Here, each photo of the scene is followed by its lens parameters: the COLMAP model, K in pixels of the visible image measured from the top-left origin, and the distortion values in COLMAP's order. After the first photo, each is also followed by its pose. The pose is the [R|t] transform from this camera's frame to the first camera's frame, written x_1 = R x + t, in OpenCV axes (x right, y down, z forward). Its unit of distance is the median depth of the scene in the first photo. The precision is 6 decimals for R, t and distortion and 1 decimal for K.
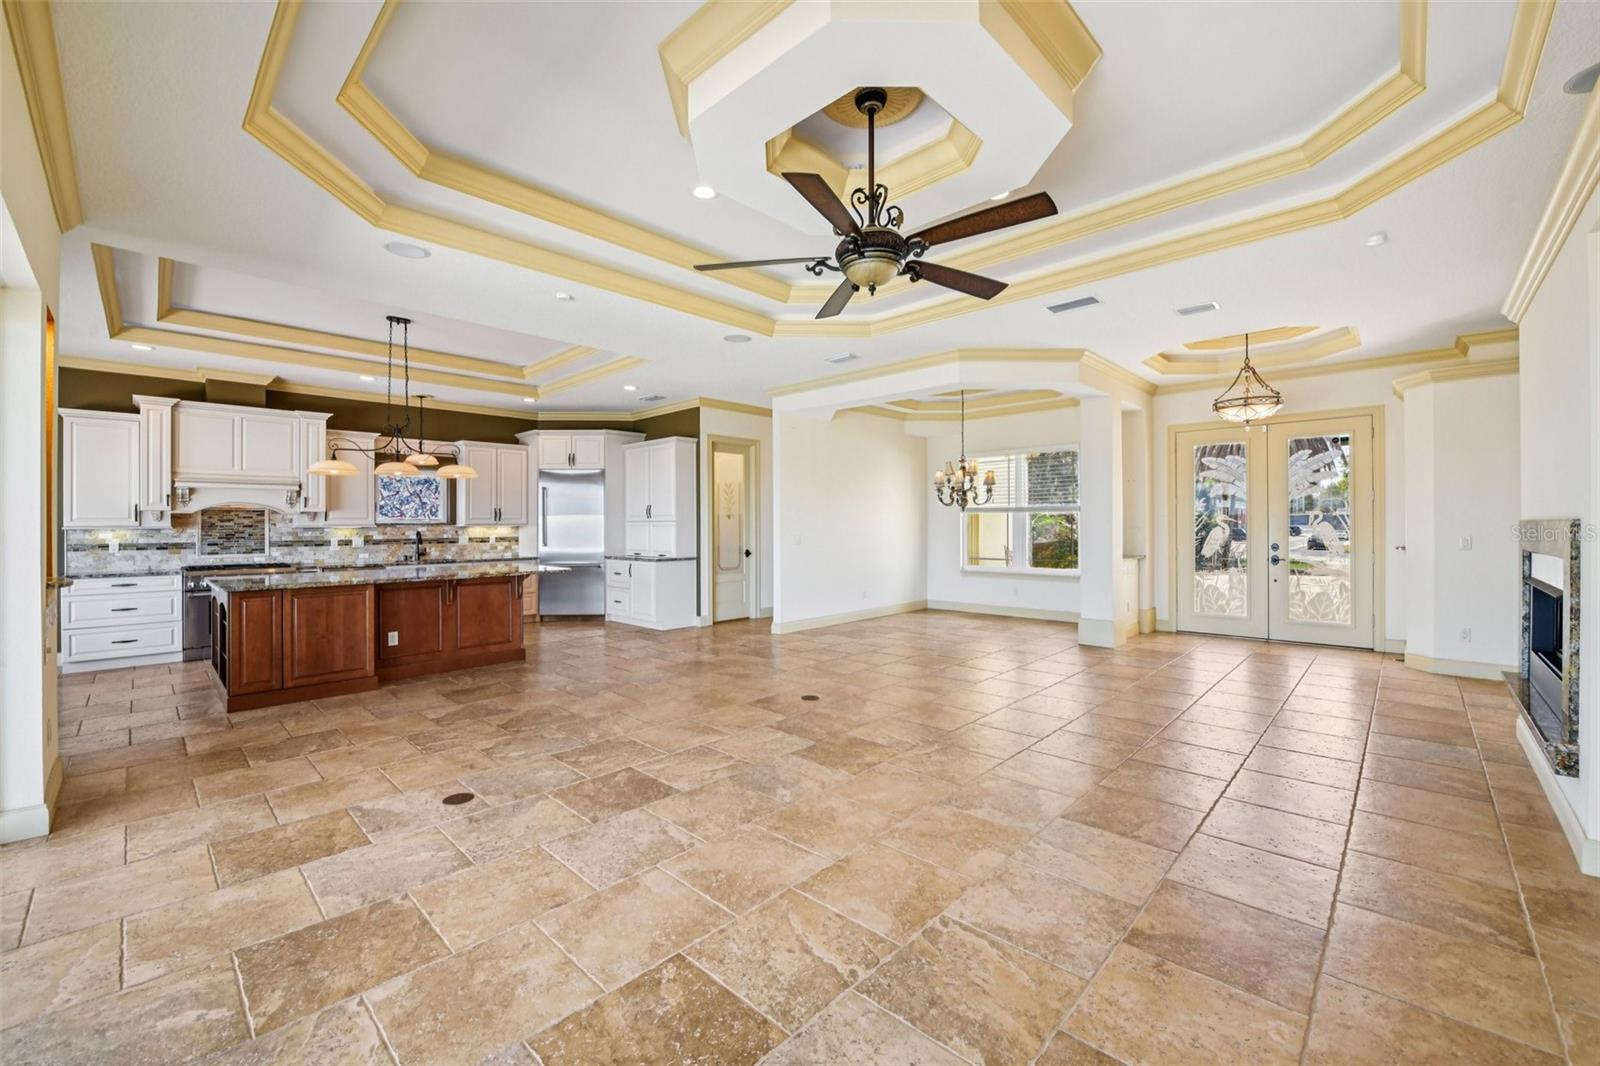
lens RADIAL K [[656.0, 0, 797.3], [0, 656.0, 528.1], [0, 0, 1]] dist [-0.020642, 0.000102]
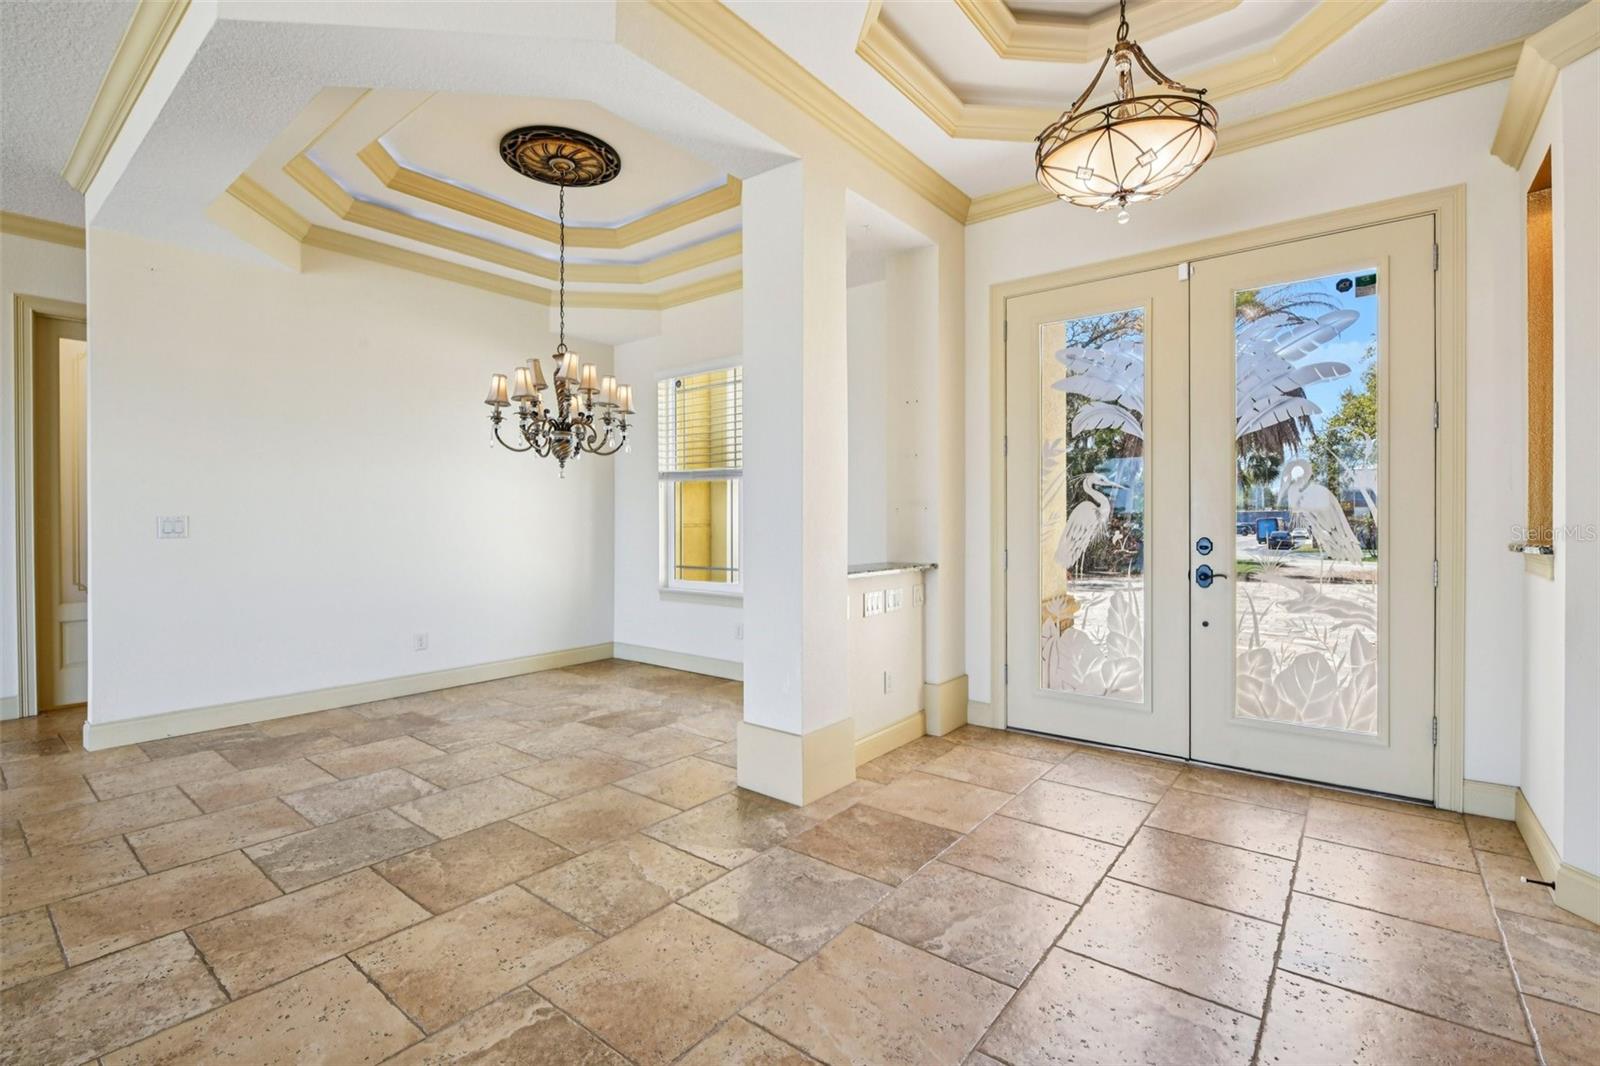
lens RADIAL K [[724.3, 0, 795.4], [0, 724.3, 531.0], [0, 0, 1]] dist [-0.012689, -0.002459]
pose [[0.996229, 0.001395, 0.086757, 0.892032], [-0.001921, 0.999980, 0.005977, 0.035384], [-0.086747, -0.006122, 0.996212, 1.149966]]
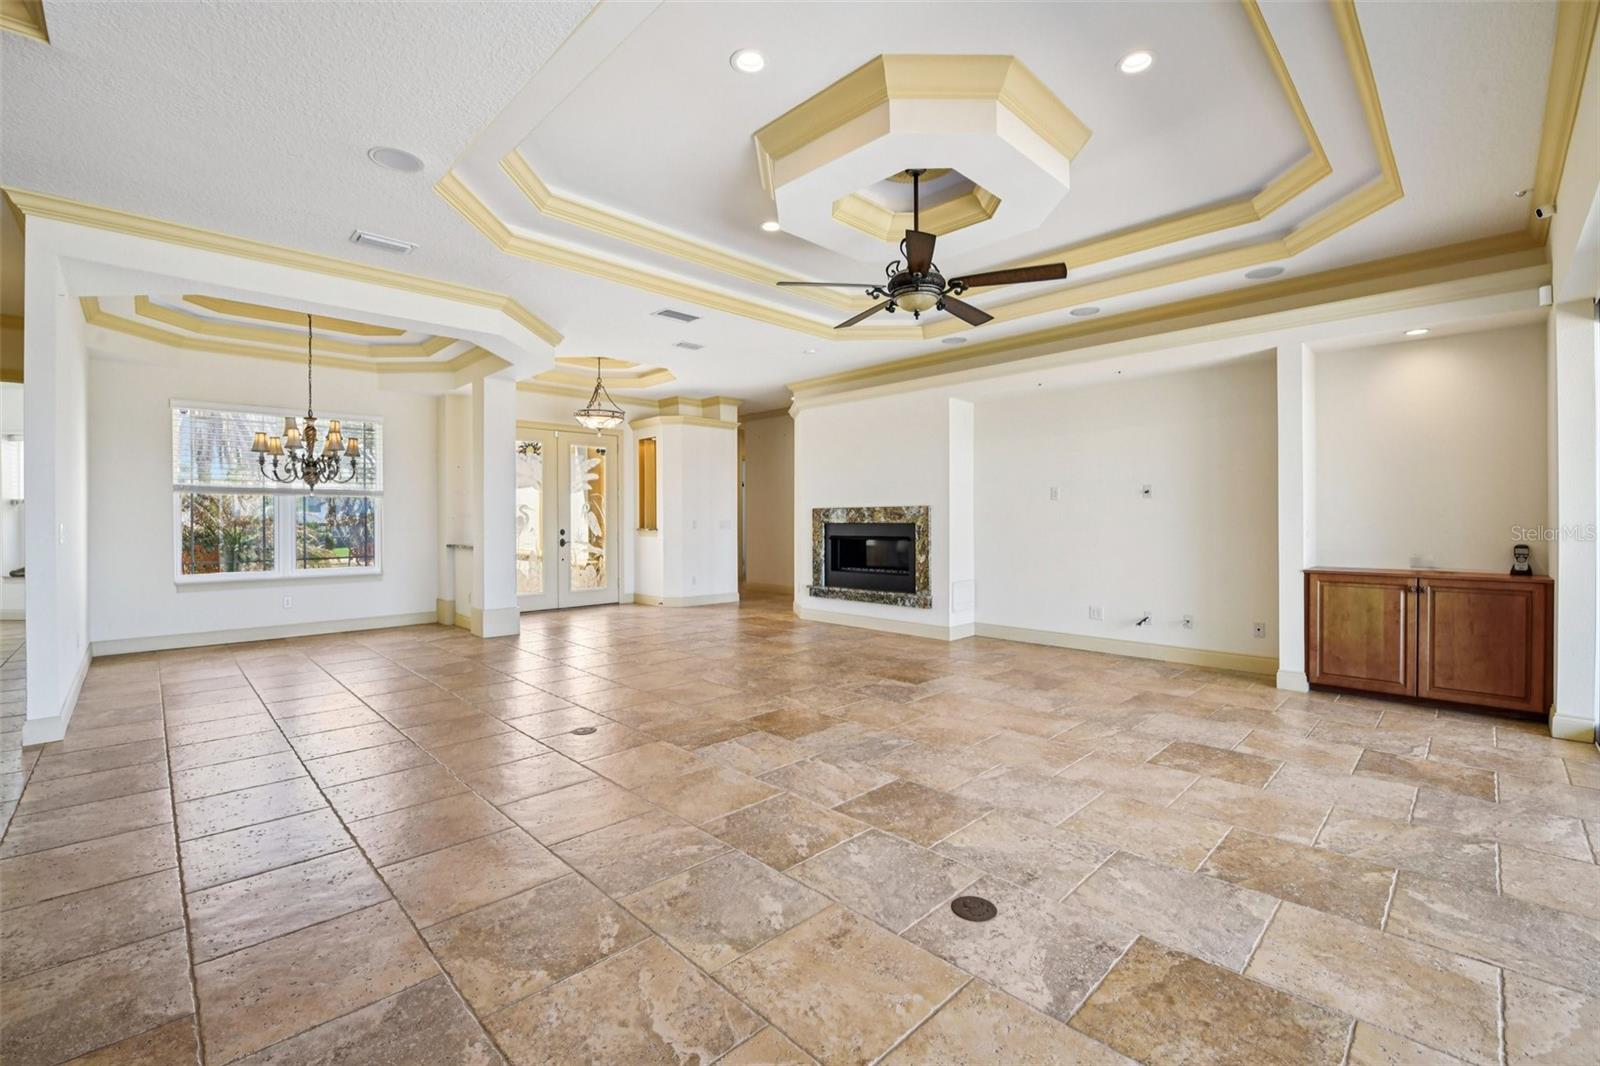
lens RADIAL K [[677.6, 0, 811.8], [0, 677.6, 525.6], [0, 0, 1]] dist [-0.016305, -0.000482]
pose [[0.018026, -0.003855, 0.999830, -1.103747], [0.011007, 0.999933, 0.003657, 0.037276], [-0.999777, 0.010939, 0.018067, 1.070103]]
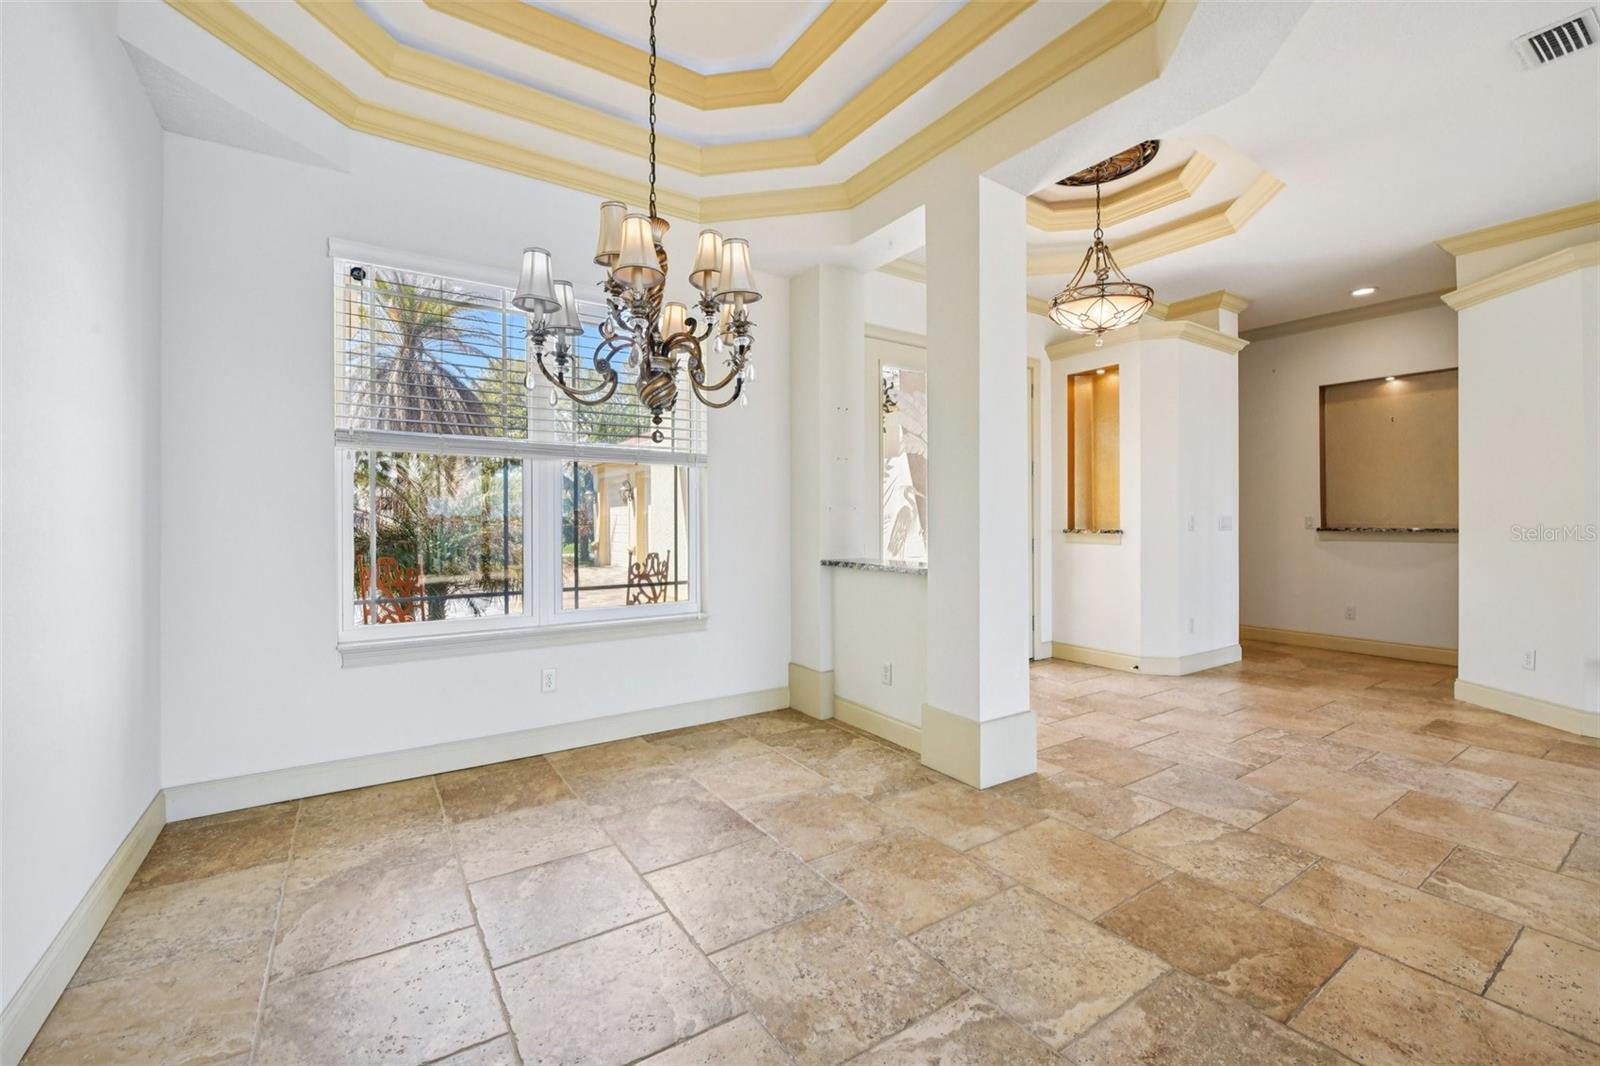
lens RADIAL K [[677.6, 0, 811.8], [0, 677.6, 525.6], [0, 0, 1]] dist [-0.016305, -0.000482]
pose [[0.199622, -0.003191, 0.979868, 0.018133], [0.006650, 0.999976, 0.001901, 0.035105], [-0.979850, 0.006137, 0.199638, 2.130781]]
